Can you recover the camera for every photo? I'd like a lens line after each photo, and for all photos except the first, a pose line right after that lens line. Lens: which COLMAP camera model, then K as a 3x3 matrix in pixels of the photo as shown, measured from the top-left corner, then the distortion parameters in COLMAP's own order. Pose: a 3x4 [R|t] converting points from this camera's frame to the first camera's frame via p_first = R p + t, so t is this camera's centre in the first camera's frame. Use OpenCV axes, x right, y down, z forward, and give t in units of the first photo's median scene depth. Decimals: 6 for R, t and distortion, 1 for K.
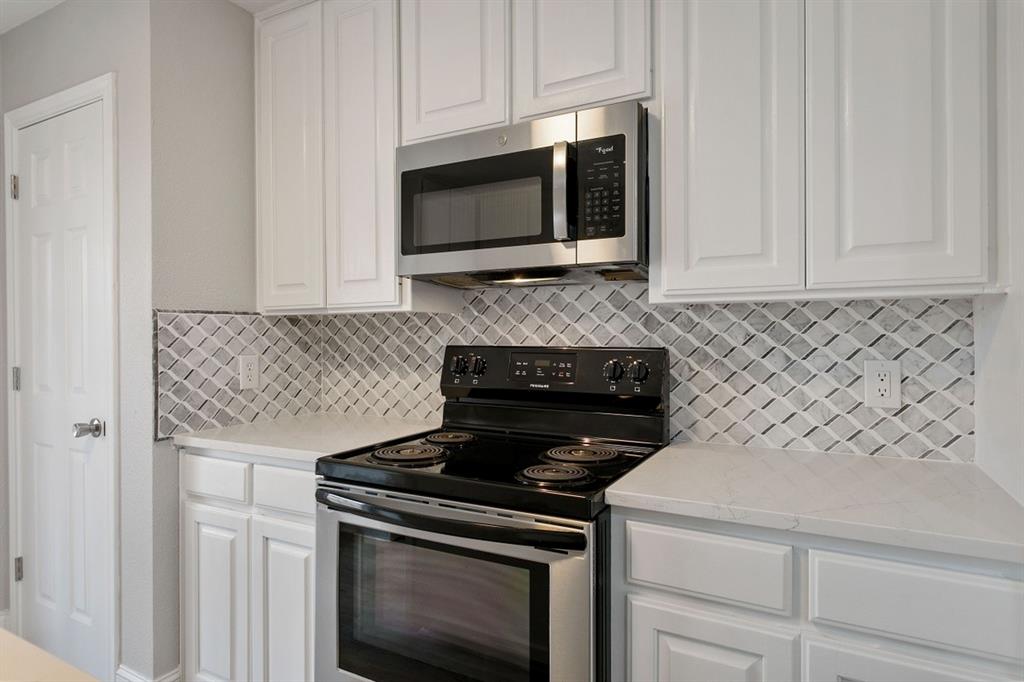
lens RADIAL K [[585.2, 0, 519.1], [0, 585.2, 335.6], [0, 0, 1]] dist [-0.002071, -0.003363]
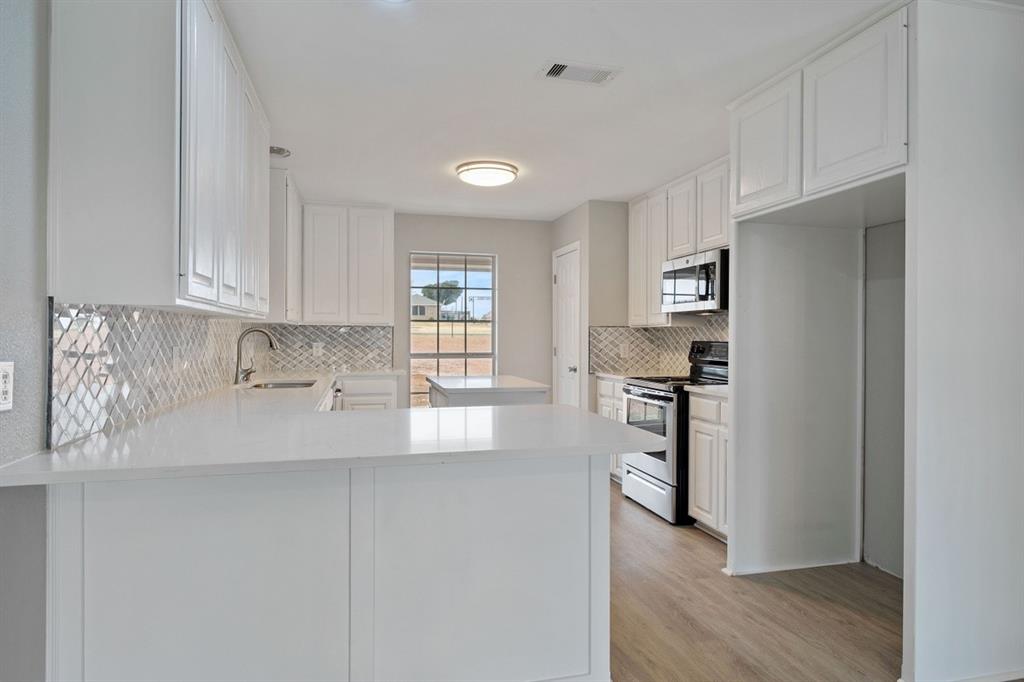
lens RADIAL K [[585.2, 0, 511.3], [0, 585.2, 338.2], [0, 0, 1]] dist [-0.002071, -0.003363]
pose [[0.678561, 0.009079, -0.734488, 1.084437], [-0.007790, 0.999956, 0.005164, 0.000109], [0.734503, 0.002218, 0.678602, -1.078691]]
